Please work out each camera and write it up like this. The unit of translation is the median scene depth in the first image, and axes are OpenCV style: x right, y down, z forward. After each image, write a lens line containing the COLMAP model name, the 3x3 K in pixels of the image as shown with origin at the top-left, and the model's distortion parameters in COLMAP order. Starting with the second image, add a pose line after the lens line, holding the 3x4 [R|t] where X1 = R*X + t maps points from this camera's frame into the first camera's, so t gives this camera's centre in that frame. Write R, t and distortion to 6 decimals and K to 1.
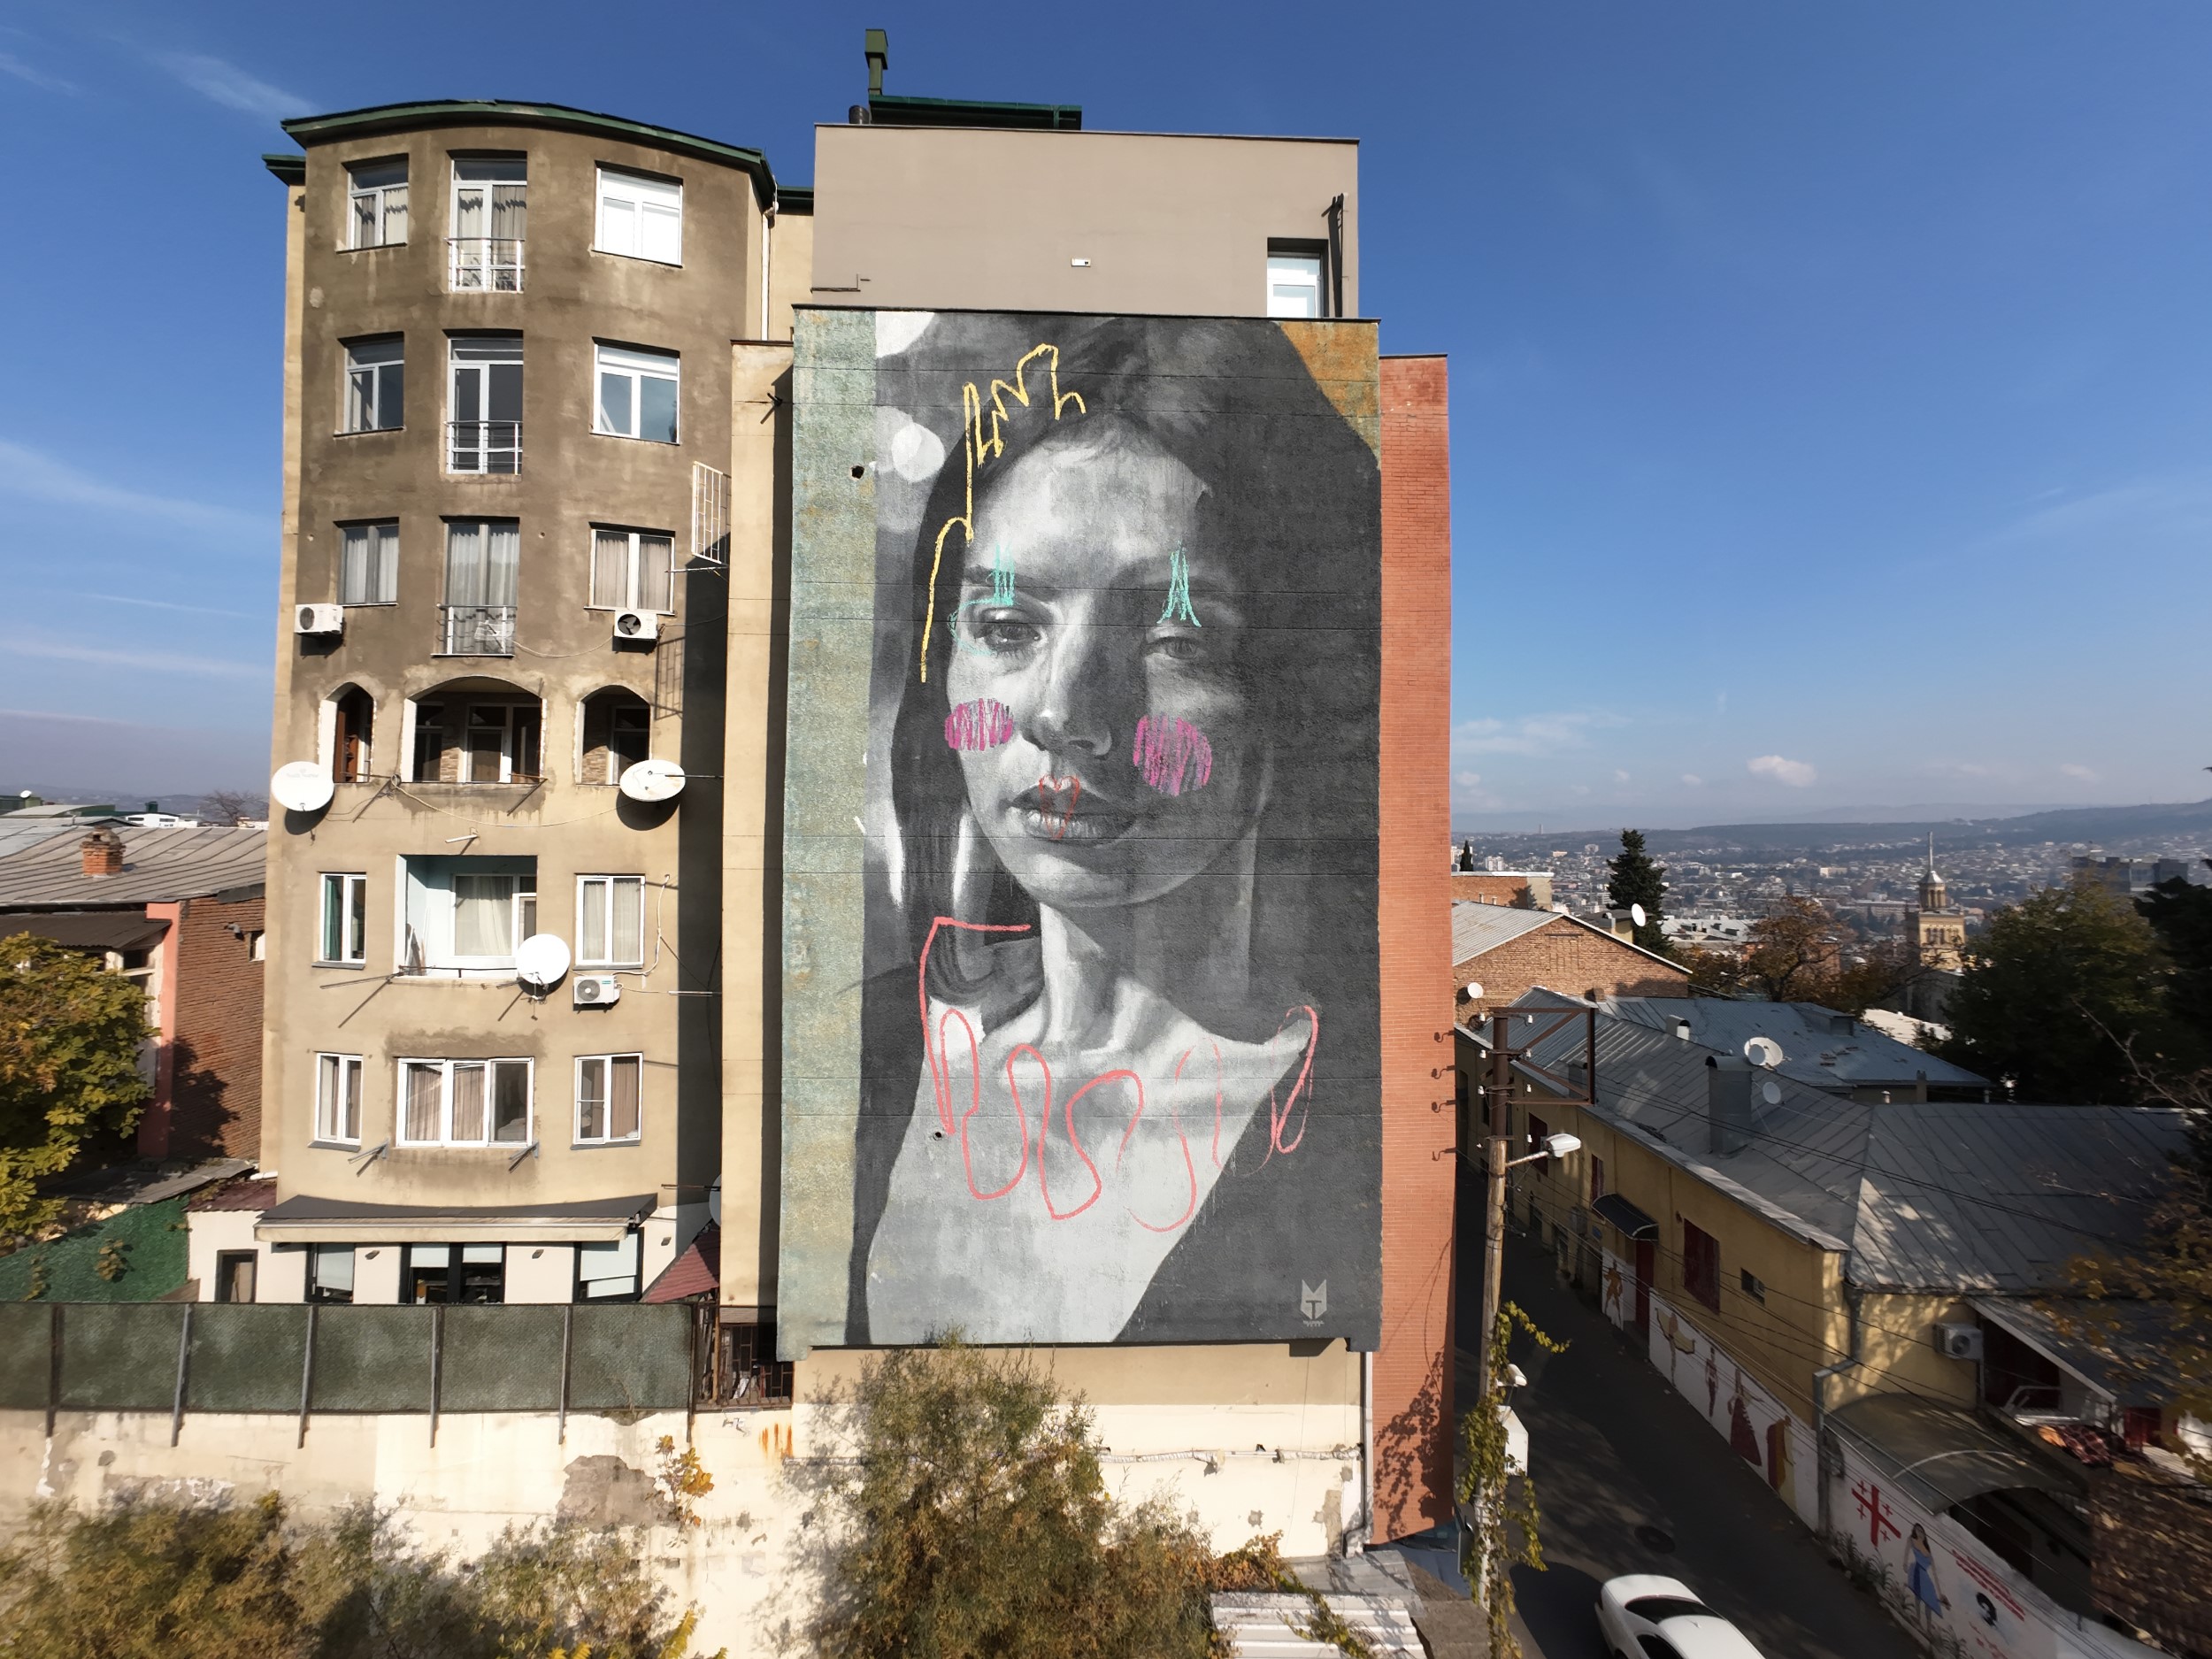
lens RADIAL K [[890.3, 0, 1106.0], [0, 890.3, 829.5], [0, 0, 1]] dist [-0.000786, 0.000073]
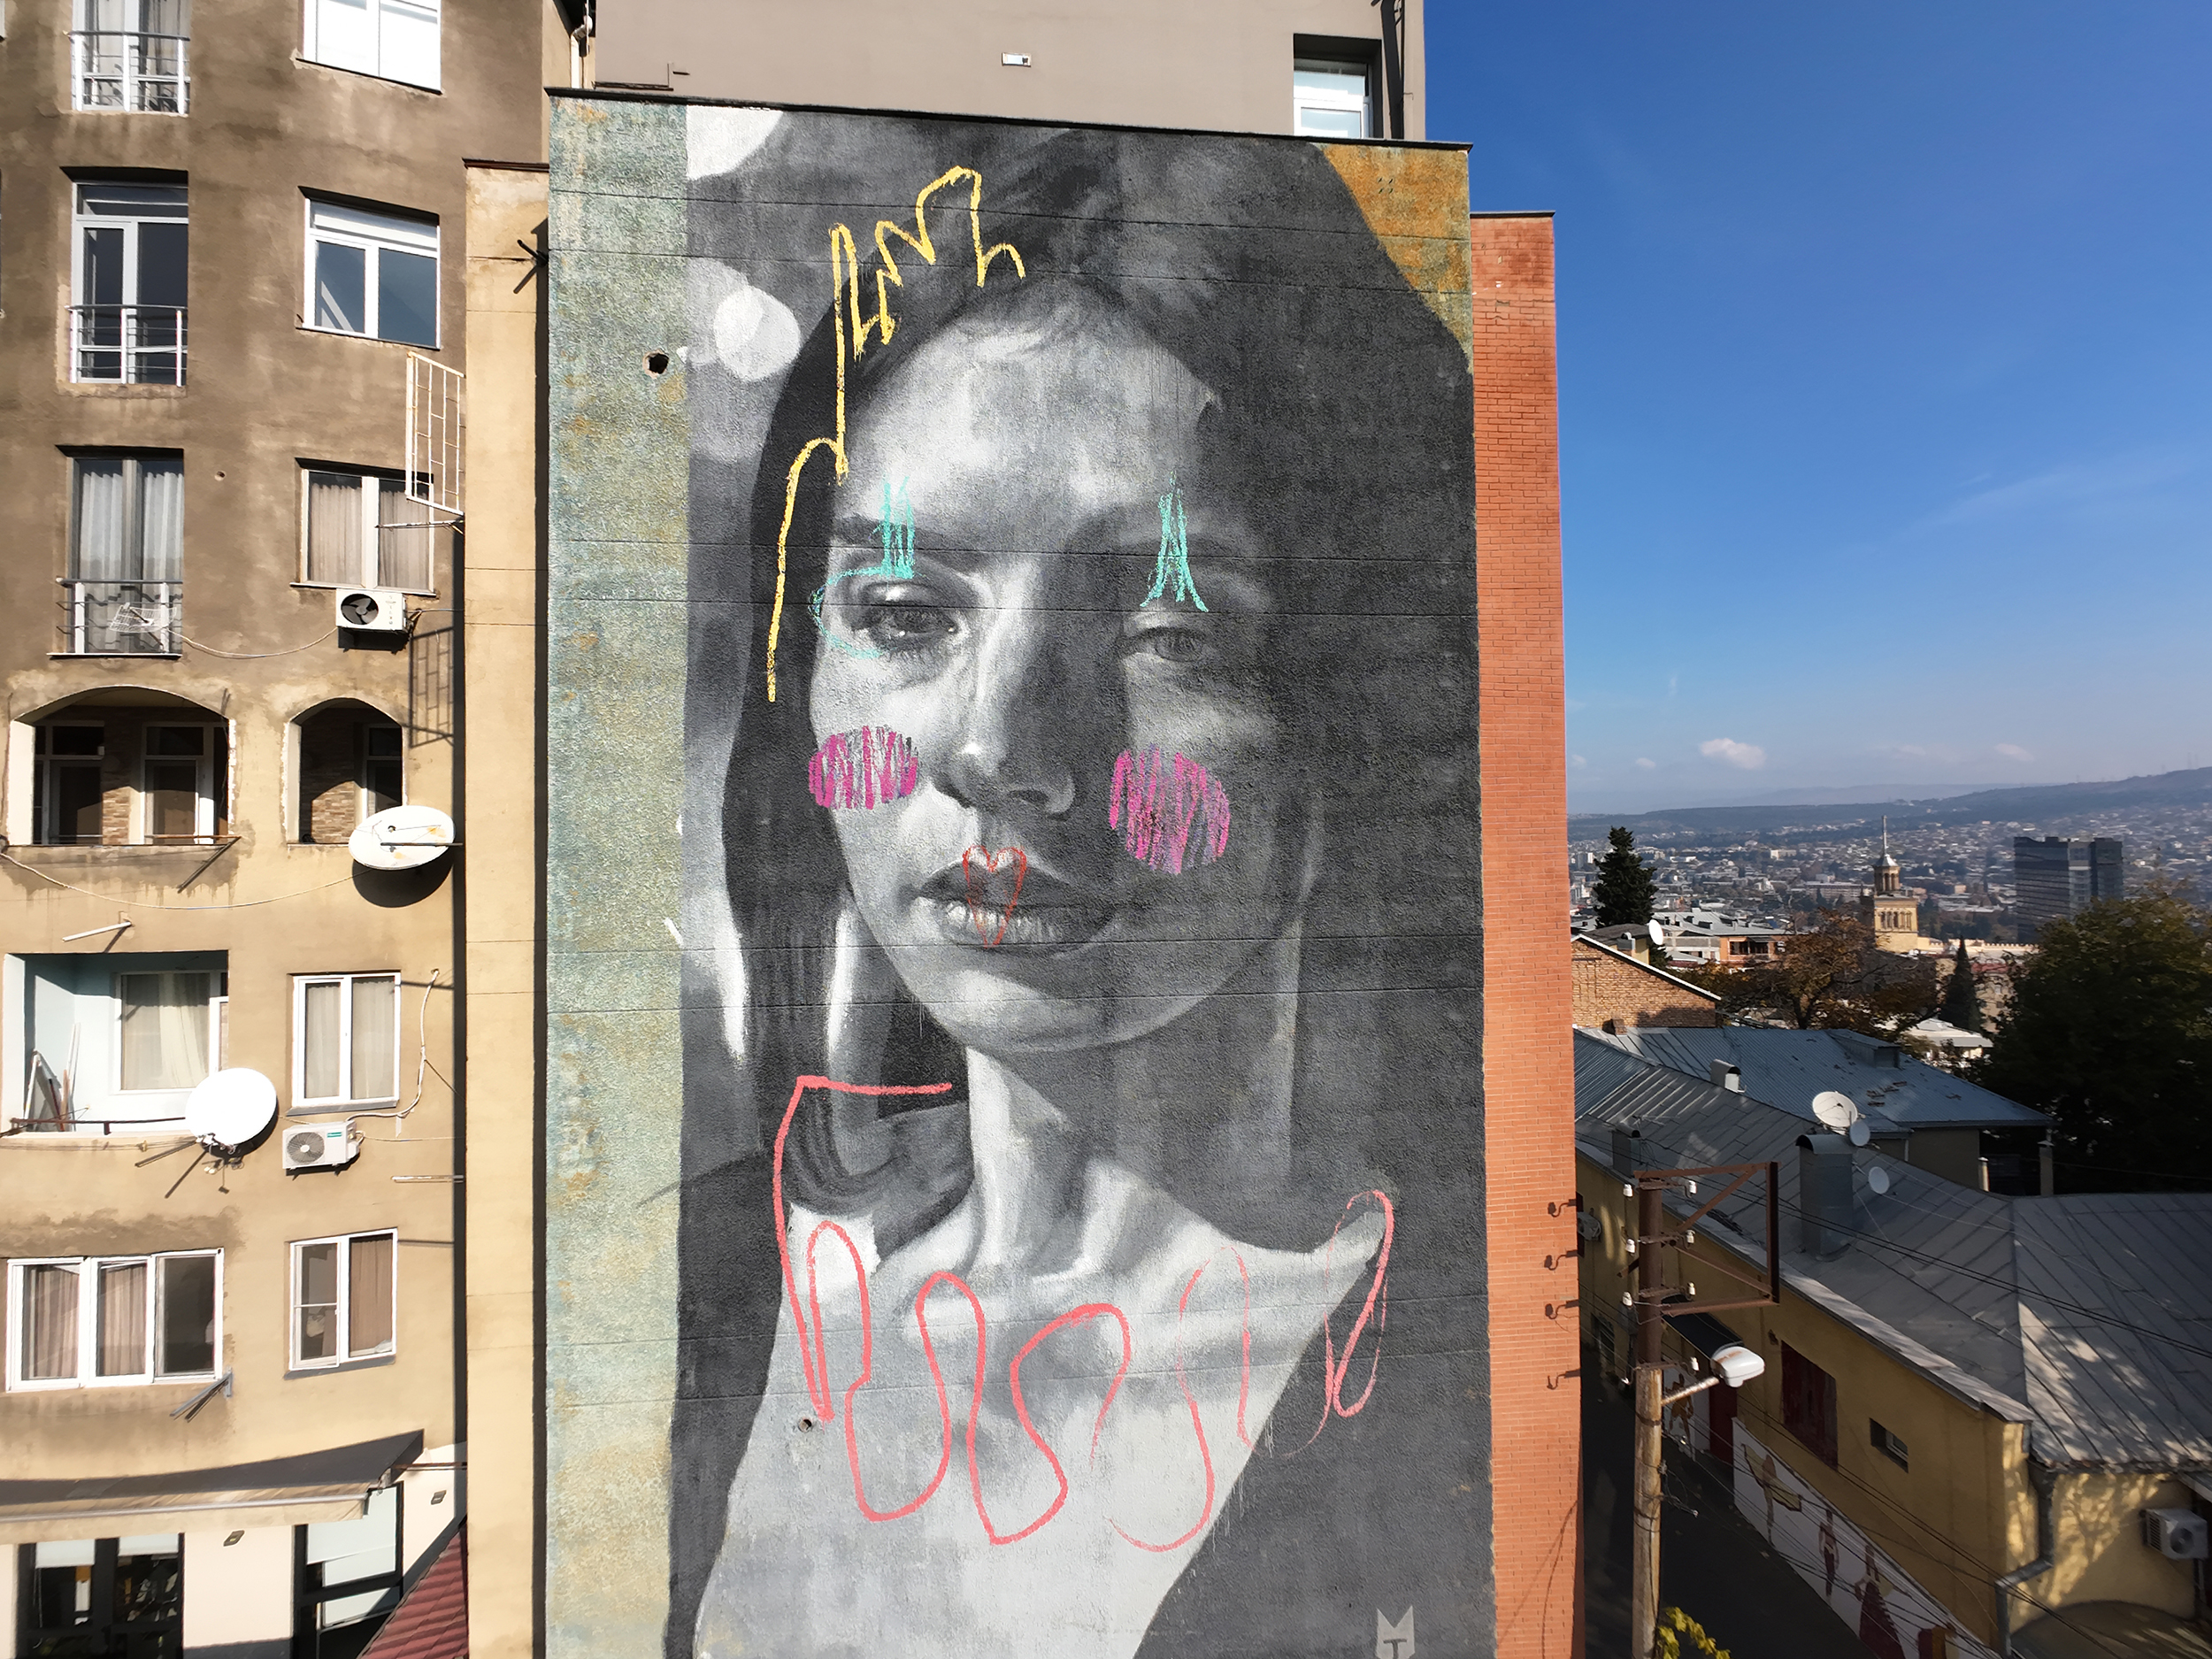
lens RADIAL K [[923.6, 0, 1106.0], [0, 923.6, 829.5], [0, 0, 1]] dist [0.001486, 0.000831]
pose [[0.998510, -0.014187, 0.052702, -0.005698], [0.013751, 0.999868, 0.008617, -0.074647], [-0.052817, -0.007880, 0.998573, 0.324834]]
